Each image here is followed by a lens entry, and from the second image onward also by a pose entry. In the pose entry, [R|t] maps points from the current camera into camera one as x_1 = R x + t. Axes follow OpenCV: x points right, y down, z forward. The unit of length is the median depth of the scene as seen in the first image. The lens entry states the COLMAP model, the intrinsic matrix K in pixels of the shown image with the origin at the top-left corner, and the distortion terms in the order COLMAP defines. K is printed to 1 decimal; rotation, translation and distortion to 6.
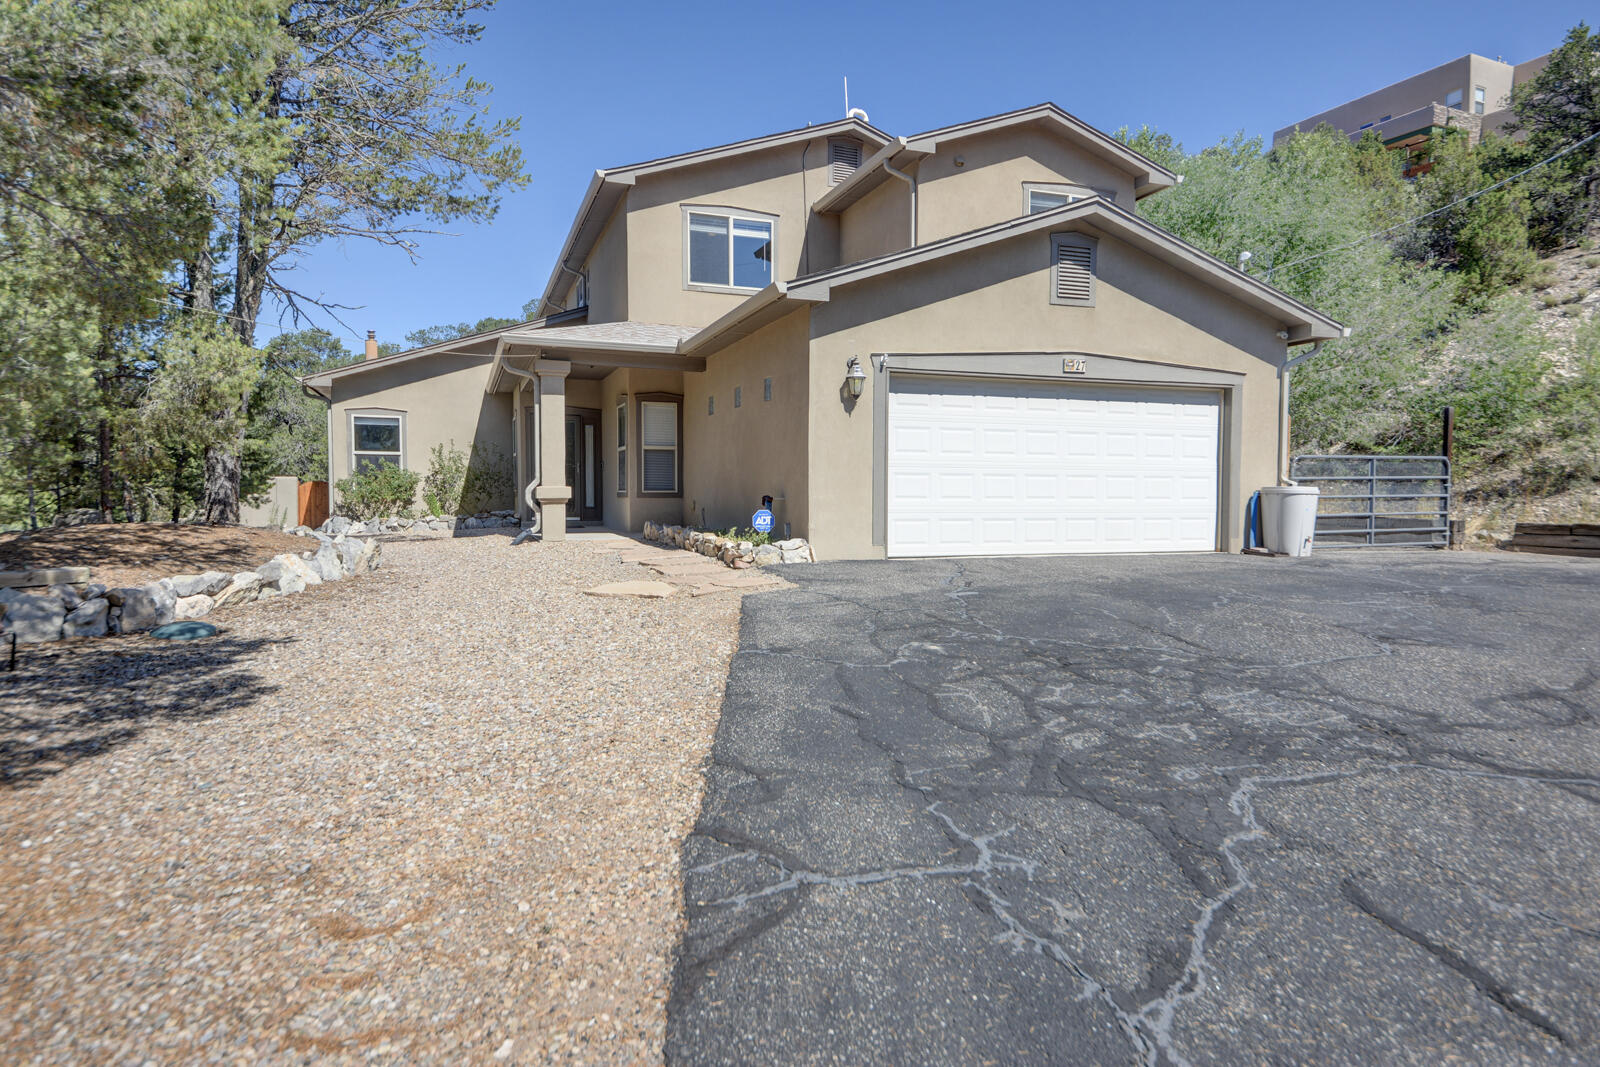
lens RADIAL K [[929.9, 0, 800.0], [0, 929.9, 533.5], [0, 0, 1]] dist [0.058347, -0.043182]
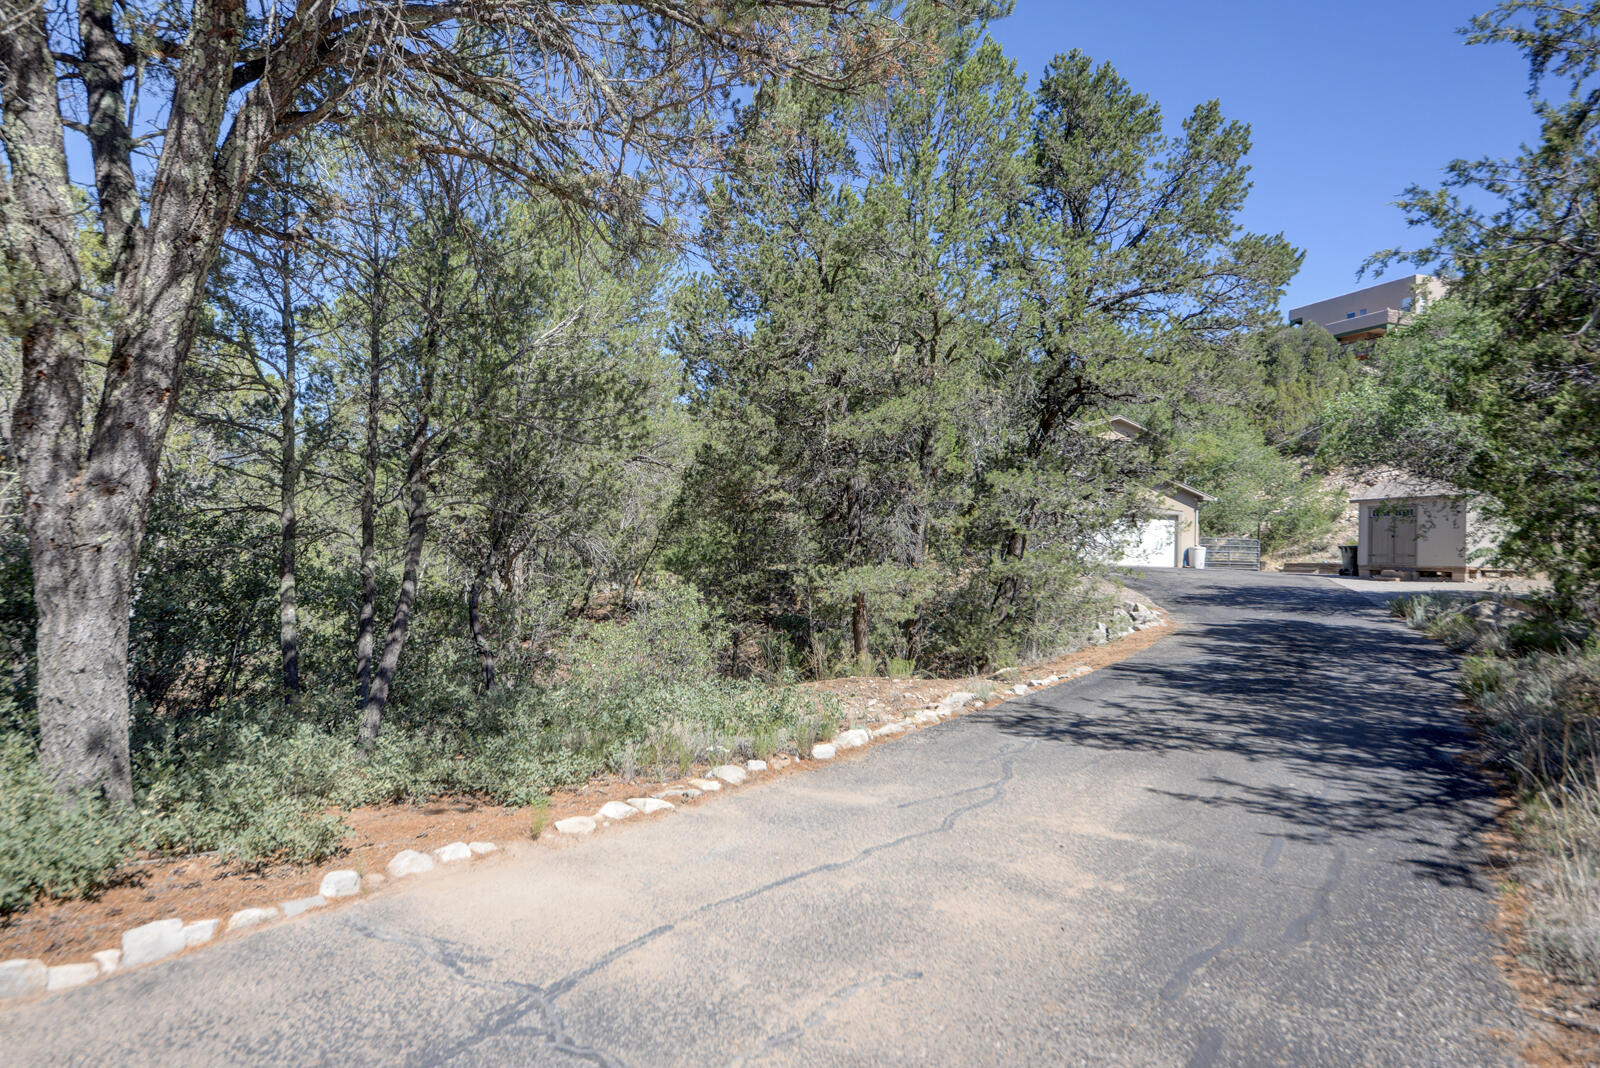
lens RADIAL K [[929.9, 0, 800.0], [0, 929.9, 534.0], [0, 0, 1]] dist [0.058347, -0.043182]
pose [[0.996805, 0.028445, -0.074633, -0.539433], [-0.034025, 0.996633, -0.074595, 0.175298], [0.072260, 0.076896, 0.994417, -2.093921]]
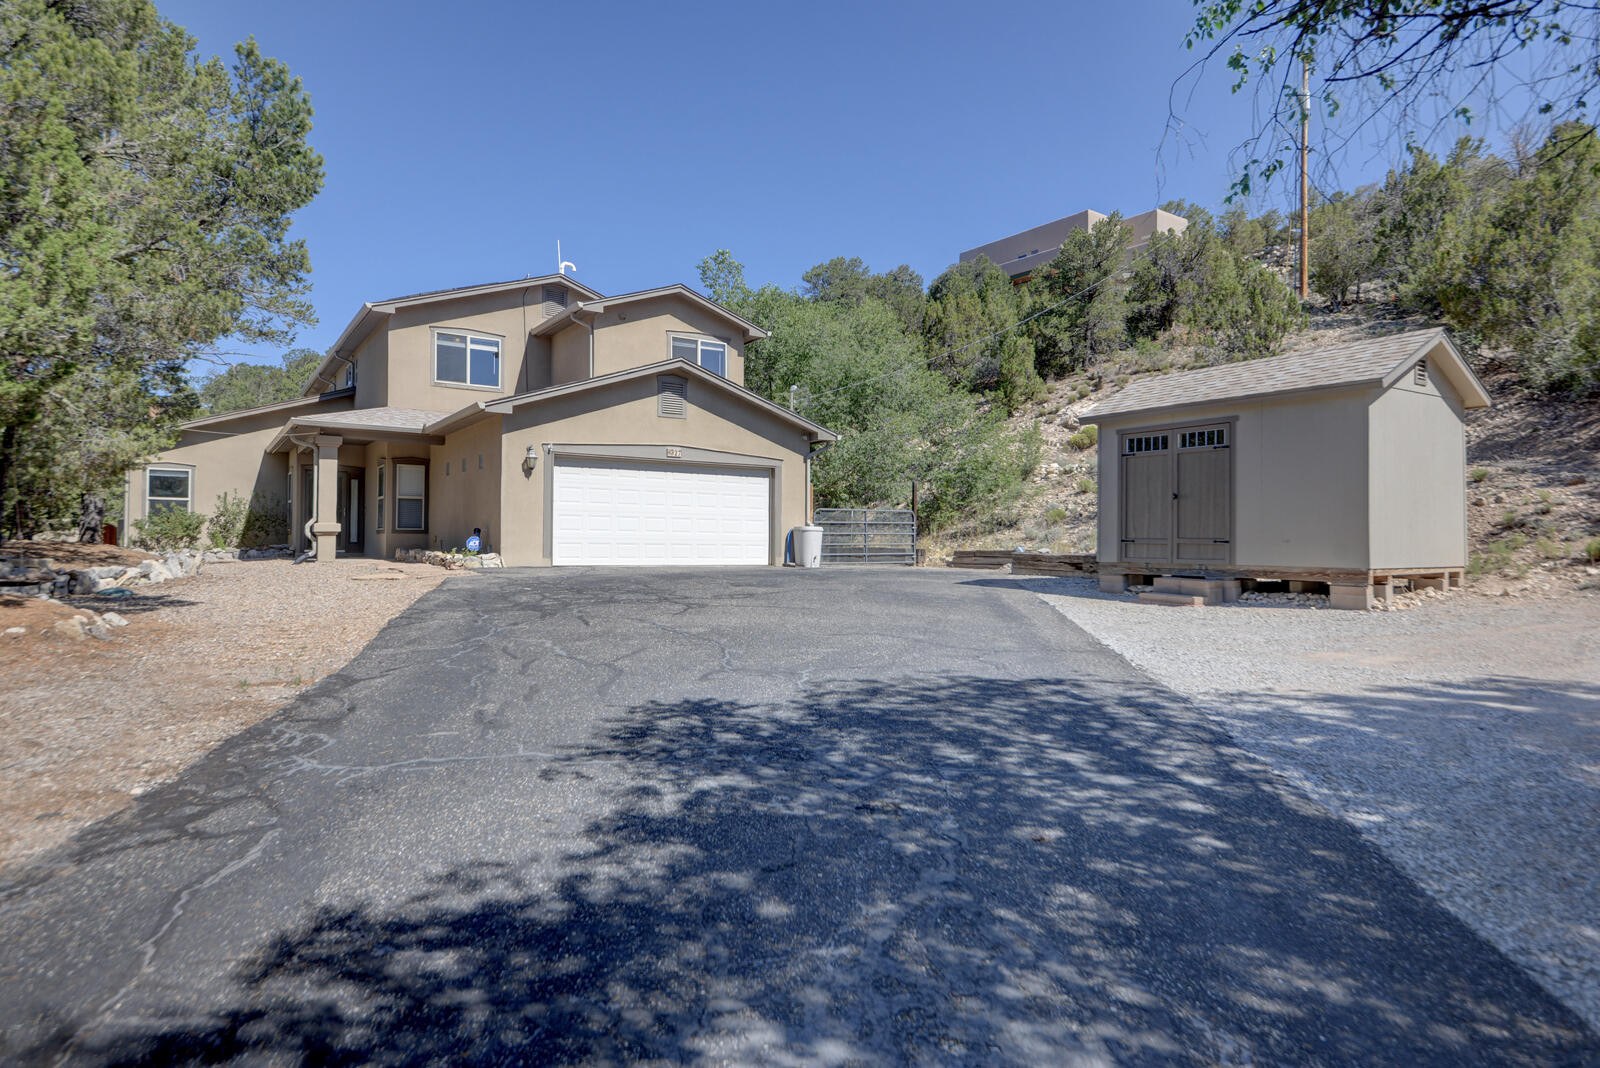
lens RADIAL K [[924.7, 0, 806.0], [0, 924.7, 528.6], [0, 0, 1]] dist [0.057138, -0.059680]
pose [[0.972757, 0.007764, 0.231697, 0.121099], [0.006993, 0.998002, -0.062800, 0.054654], [-0.231722, 0.062709, 0.970759, -0.575737]]
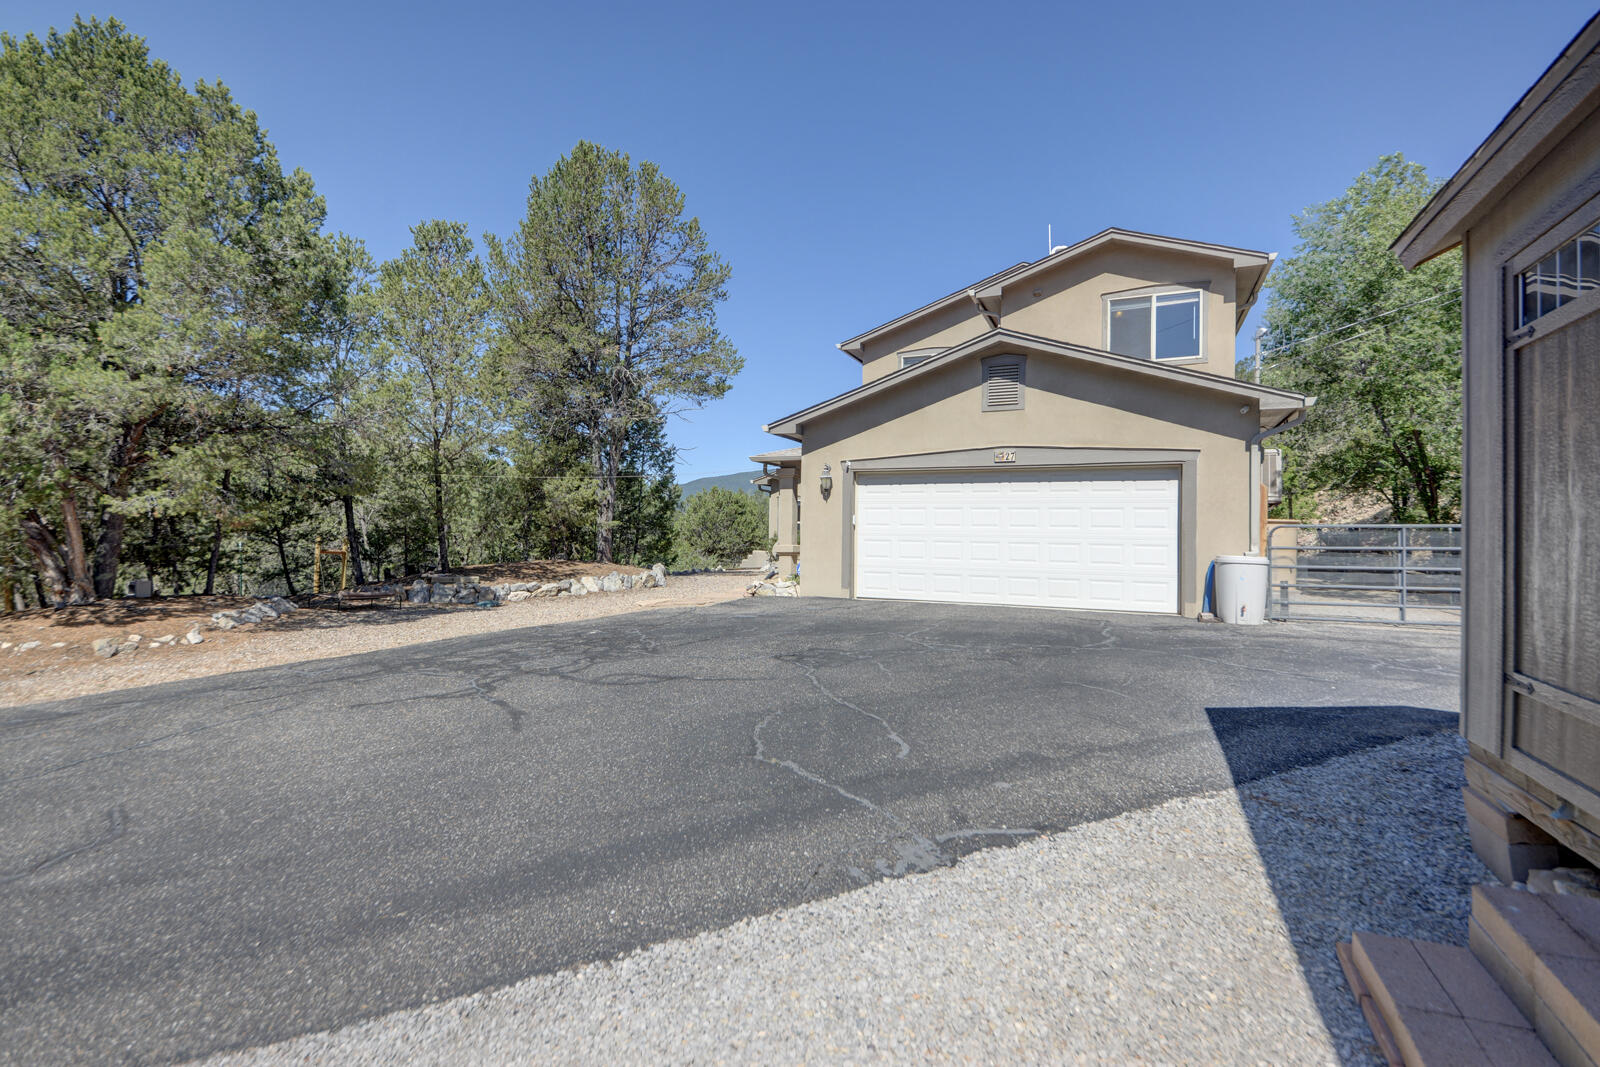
lens RADIAL K [[762.2, 0, 800.0], [0, 762.2, 533.5], [0, 0, 1]] dist [0.039416, -0.000097]
pose [[0.728059, 0.003146, -0.685507, 0.697574], [-0.043011, 0.998229, -0.041100, -0.017642], [0.684164, 0.059407, 0.726905, 0.051624]]
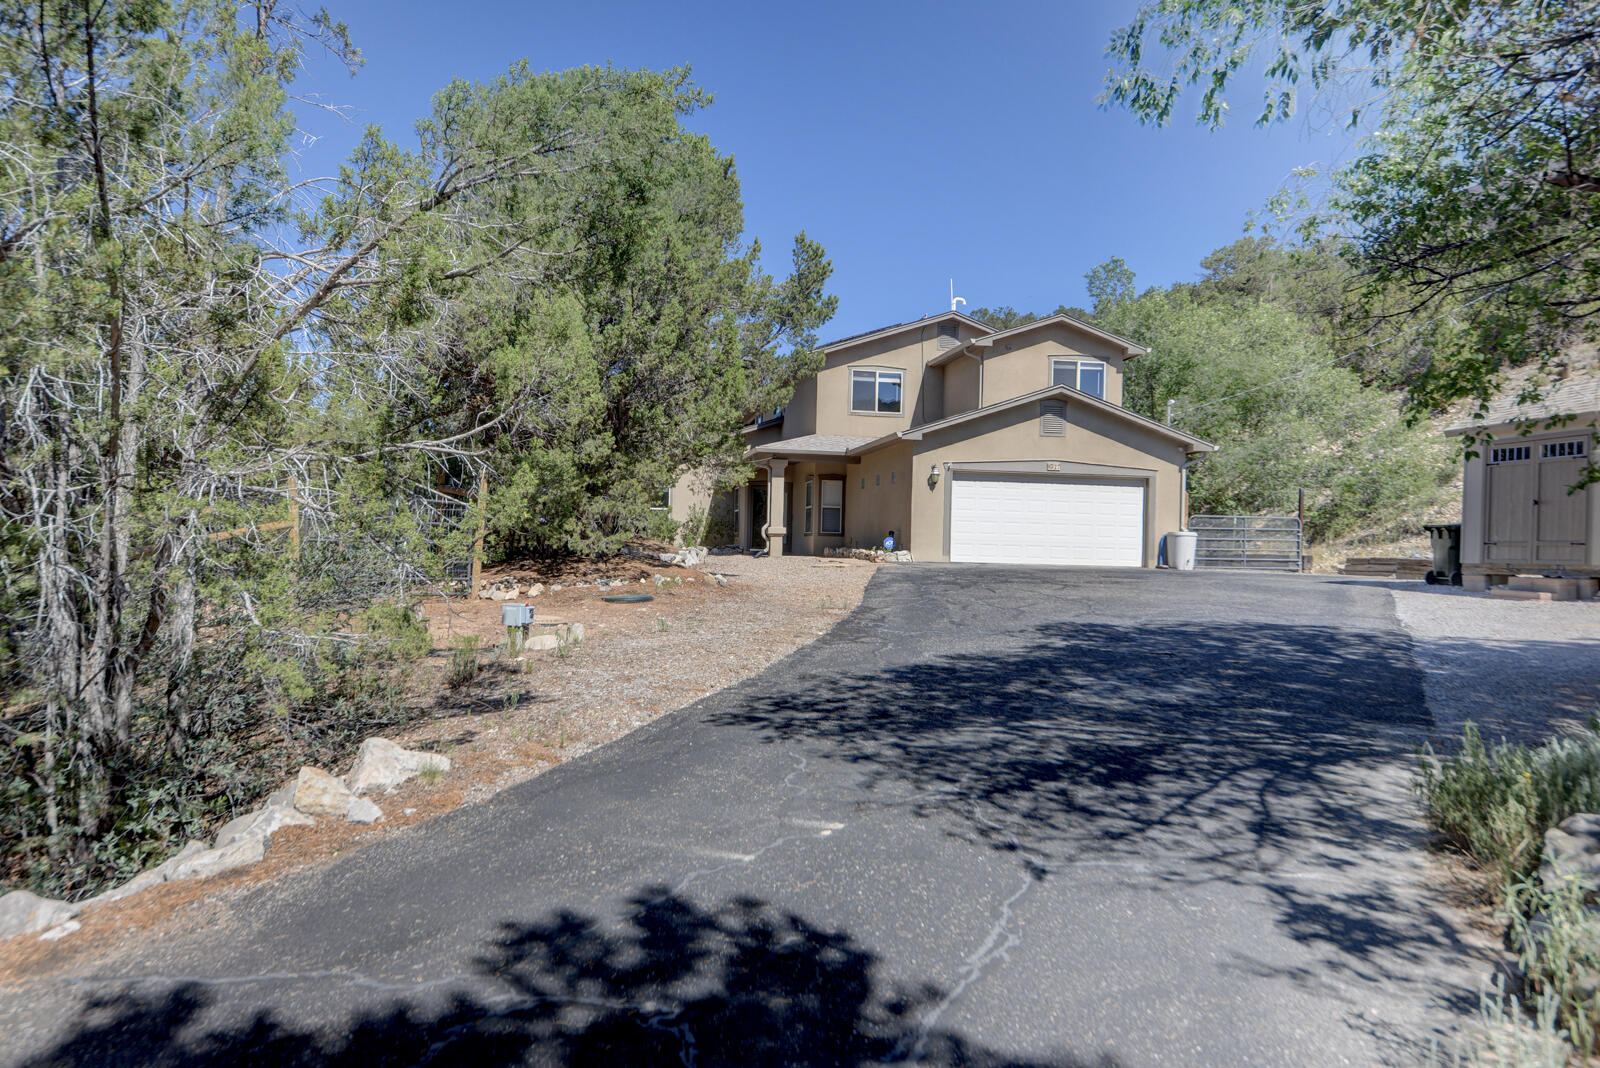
lens RADIAL K [[1017.5, 0, 757.1], [0, 1017.5, 558.5], [0, 0, 1]] dist [0.037392, 0.000043]
pose [[0.982931, 0.021053, -0.182767, 0.069553], [-0.028814, 0.998788, -0.039908, 0.097152], [0.181705, 0.044493, 0.982346, -1.023690]]
